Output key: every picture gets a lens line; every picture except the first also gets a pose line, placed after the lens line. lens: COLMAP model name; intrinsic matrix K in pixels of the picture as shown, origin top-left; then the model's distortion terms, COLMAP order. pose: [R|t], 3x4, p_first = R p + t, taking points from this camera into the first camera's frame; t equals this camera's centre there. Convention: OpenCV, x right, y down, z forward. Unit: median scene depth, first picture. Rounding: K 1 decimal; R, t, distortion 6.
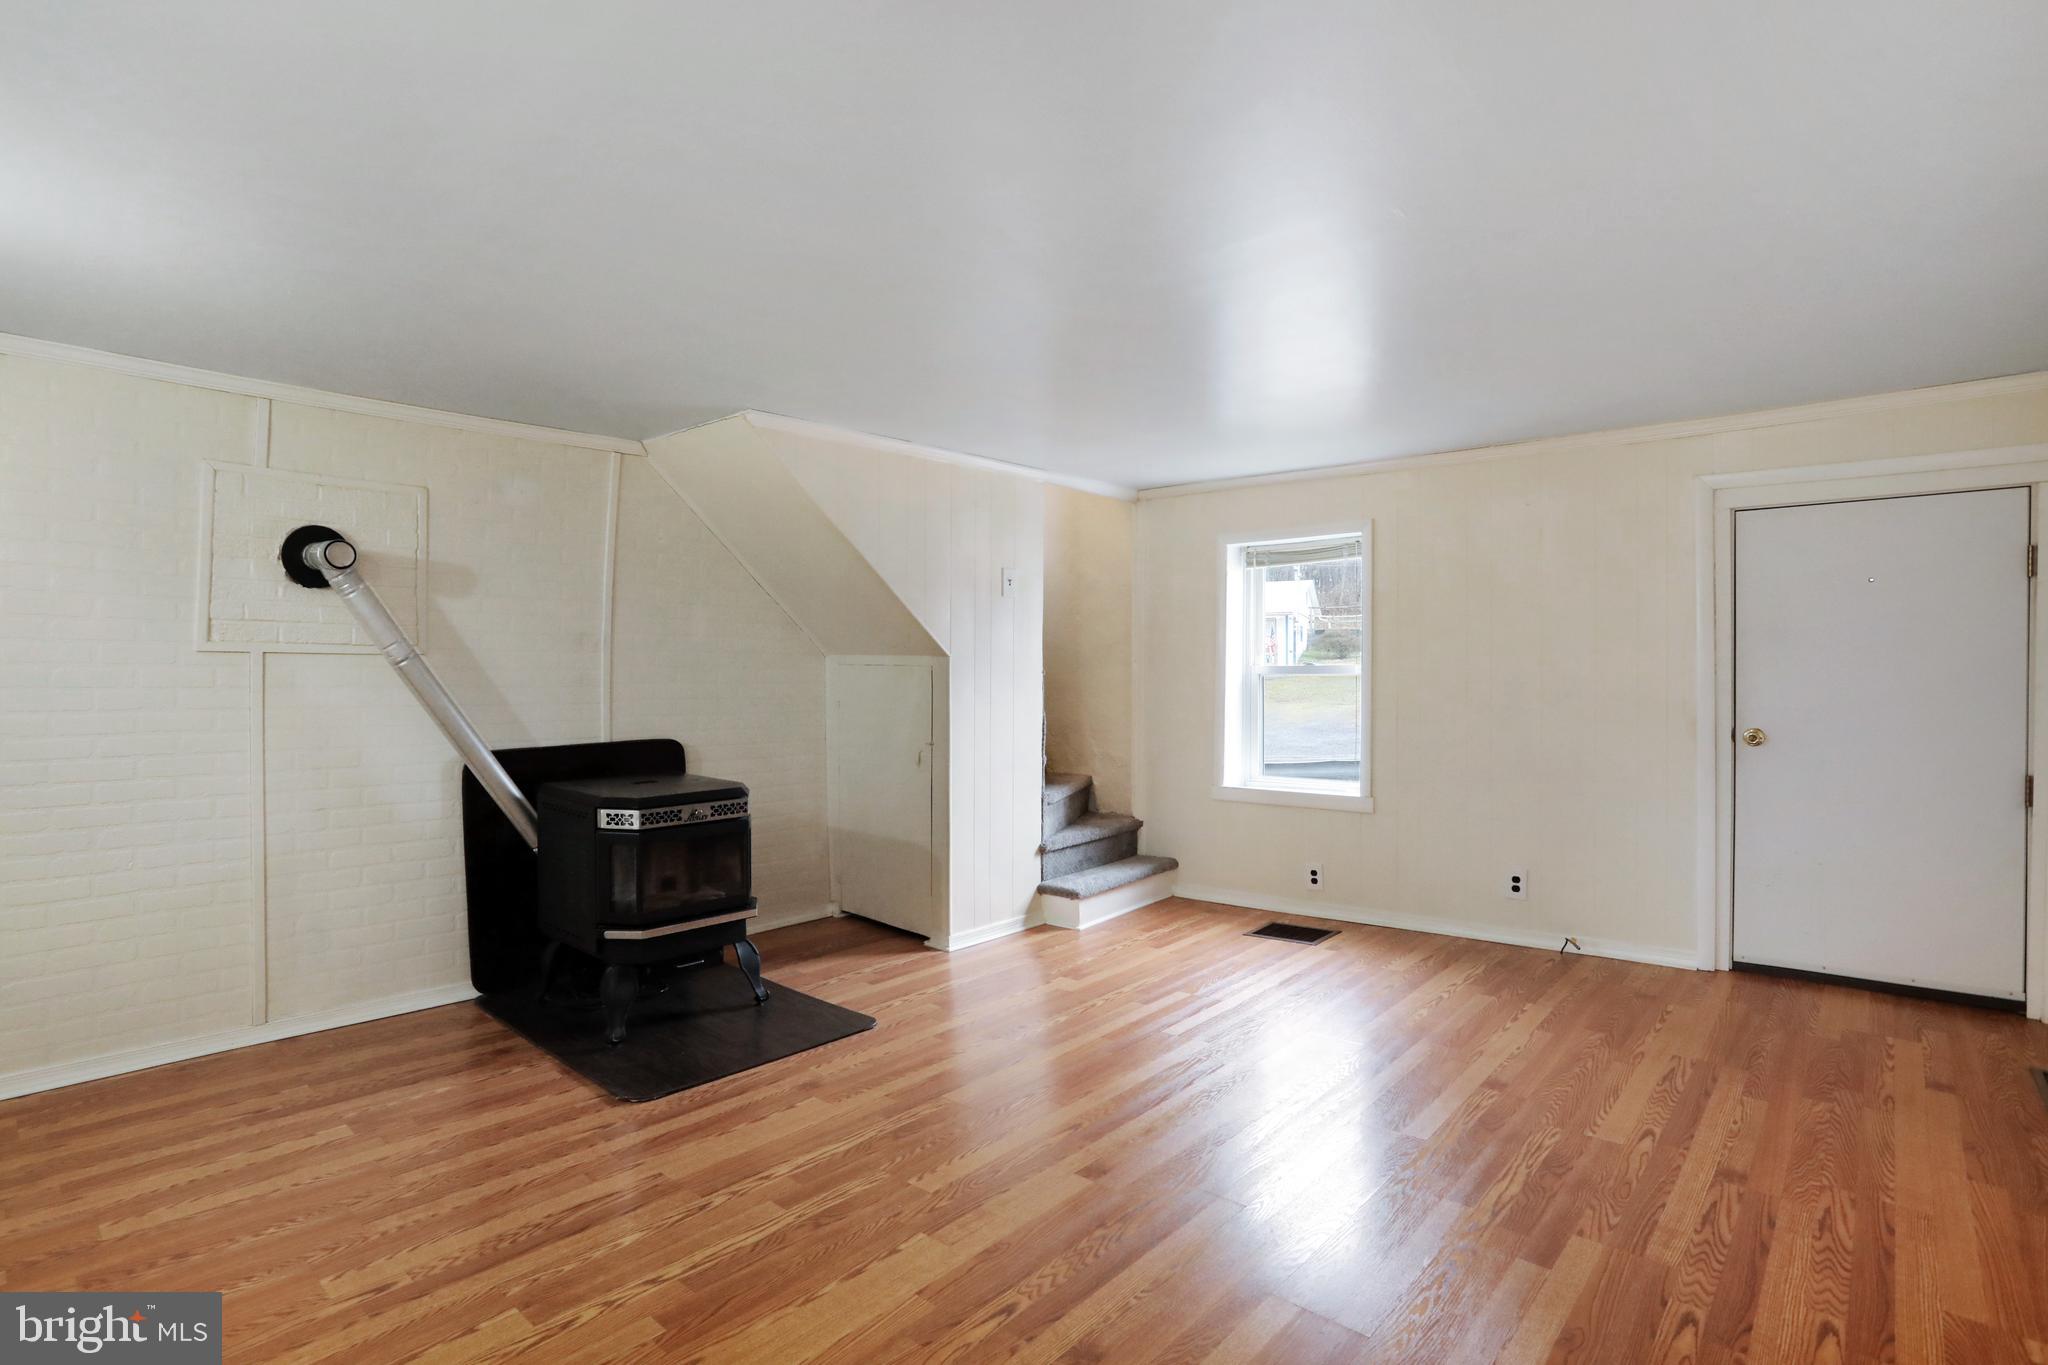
lens RADIAL K [[1007.9, 0, 1018.6], [0, 1007.9, 676.4], [0, 0, 1]] dist [-0.057531, 0.015802]
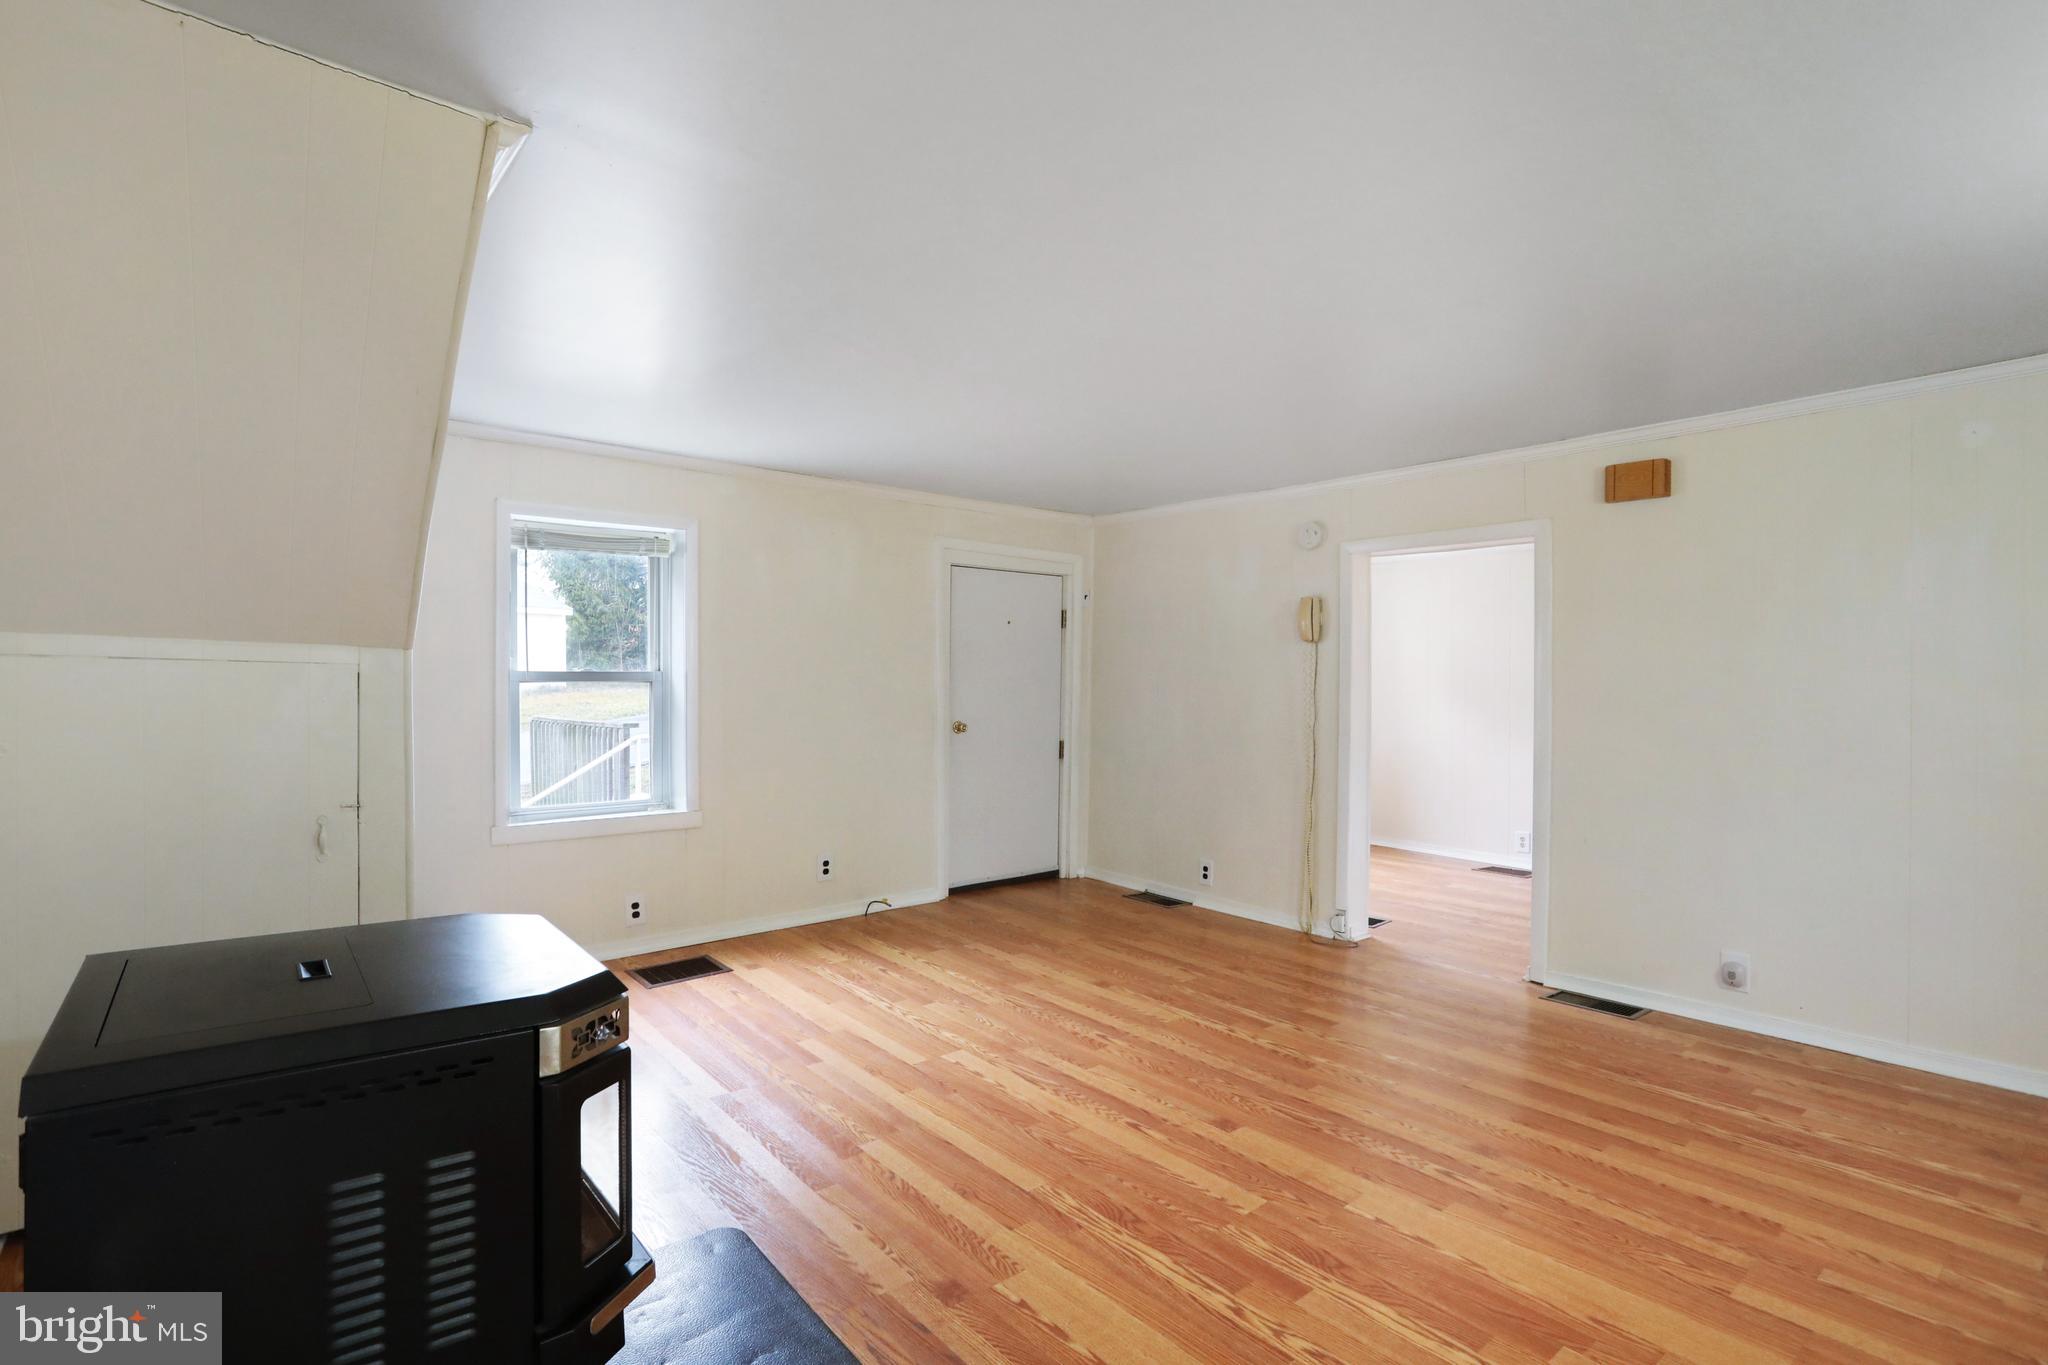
lens RADIAL K [[1007.9, 0, 1034.9], [0, 1007.9, 714.4], [0, 0, 1]] dist [-0.057531, 0.015802]
pose [[0.155448, -0.030432, 0.987375, -0.874259], [0.000070, 0.999526, 0.030796, -0.001806], [-0.987844, -0.004718, 0.155377, 0.860837]]
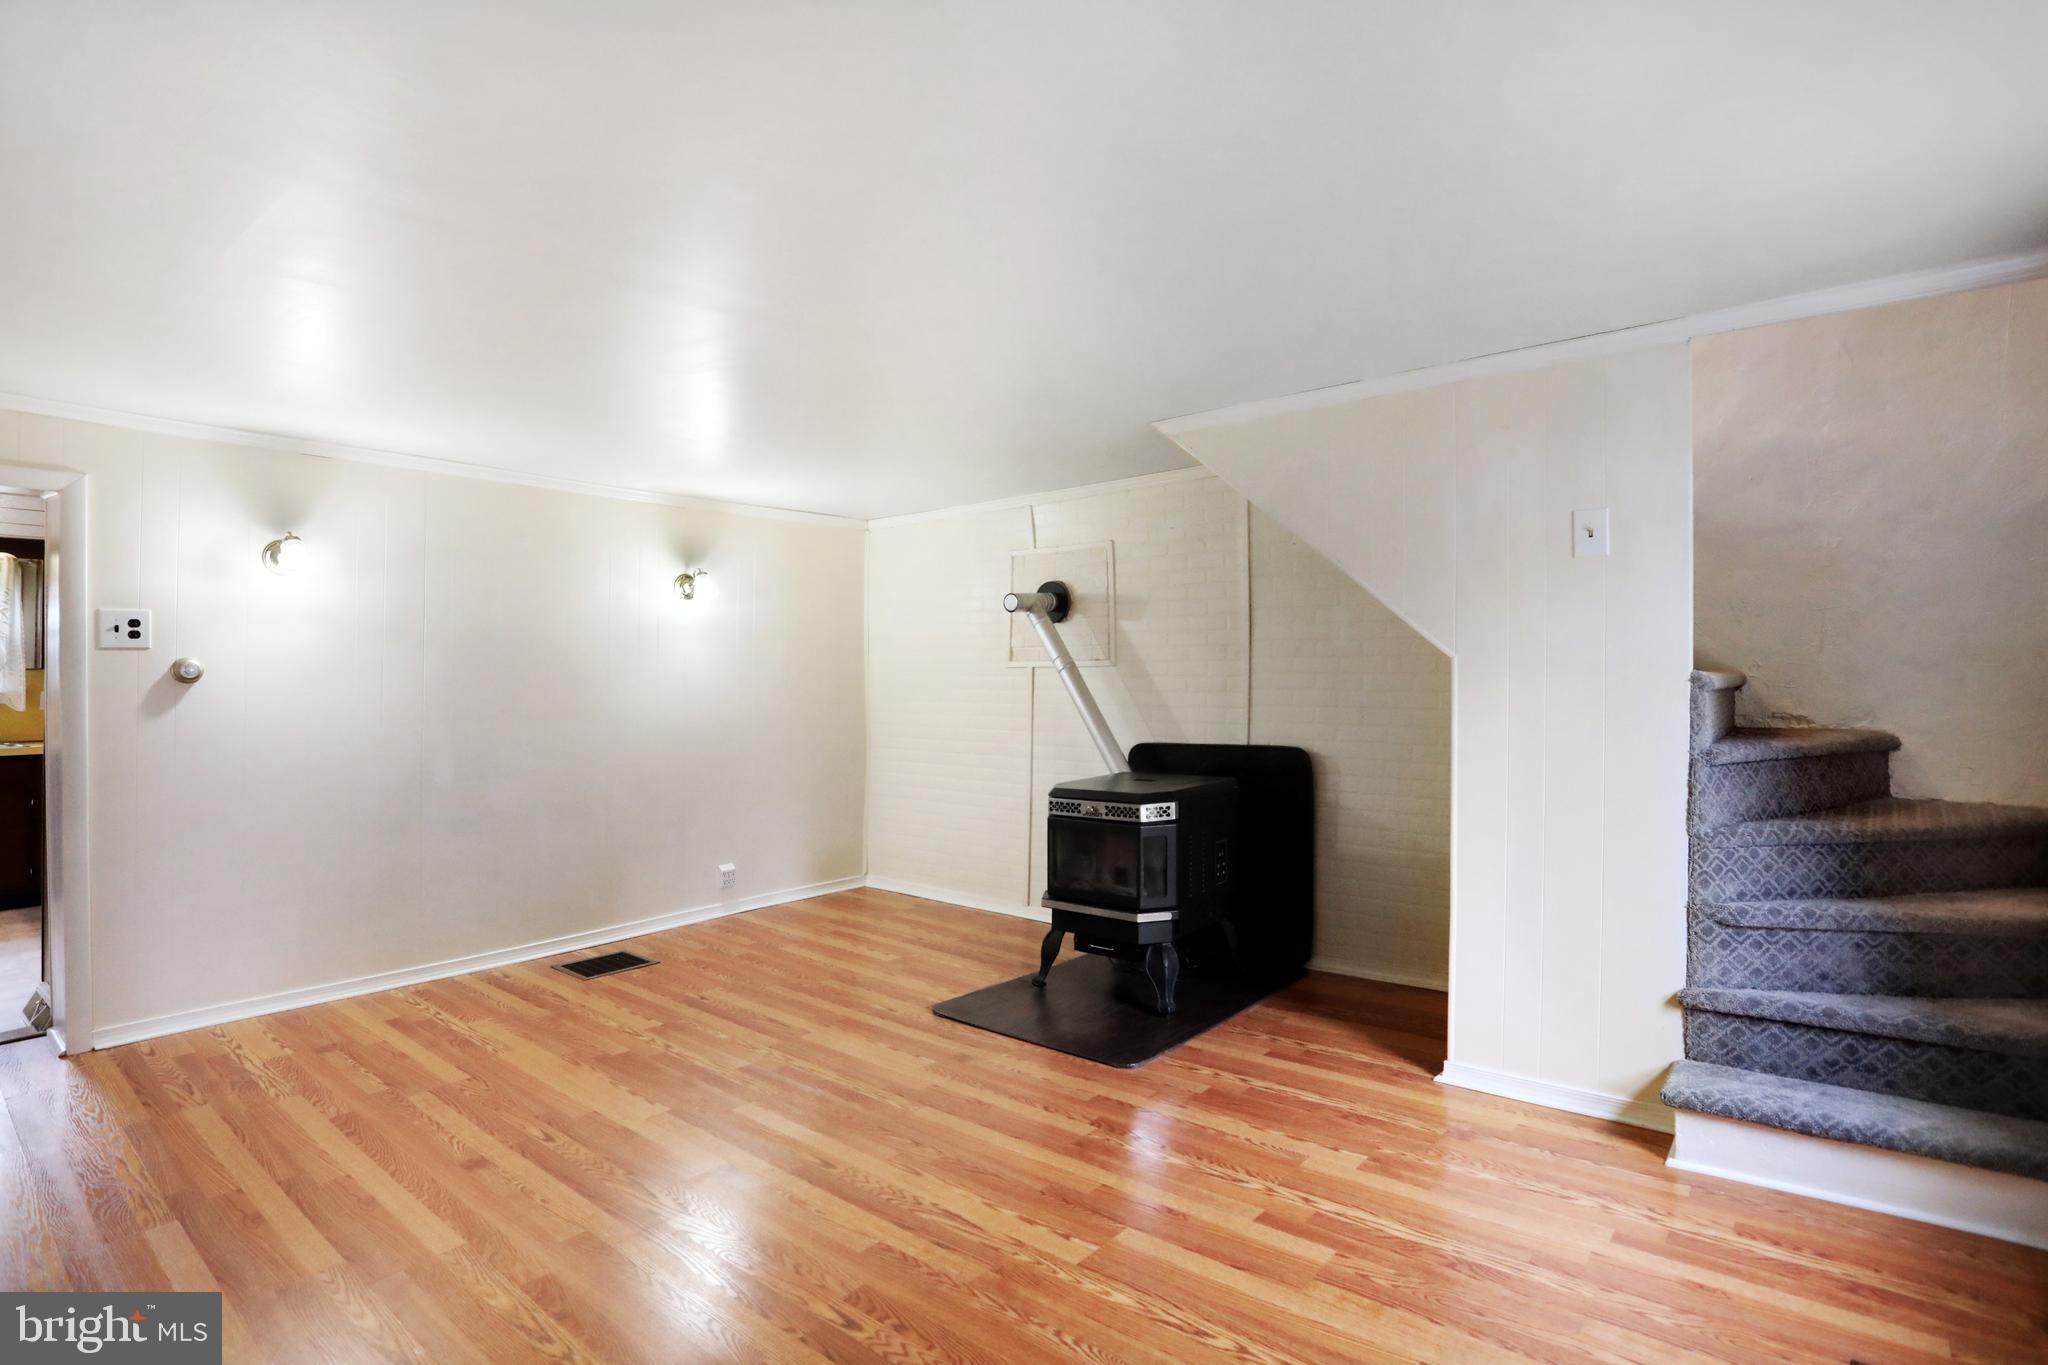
lens RADIAL K [[1007.9, 0, 1033.2], [0, 1007.9, 668.3], [0, 0, 1]] dist [-0.057531, 0.015802]
pose [[0.045777, -0.003676, -0.998945, 0.930036], [0.006205, 0.999975, -0.003396, -0.018796], [0.998932, -0.006043, 0.045799, 1.054847]]
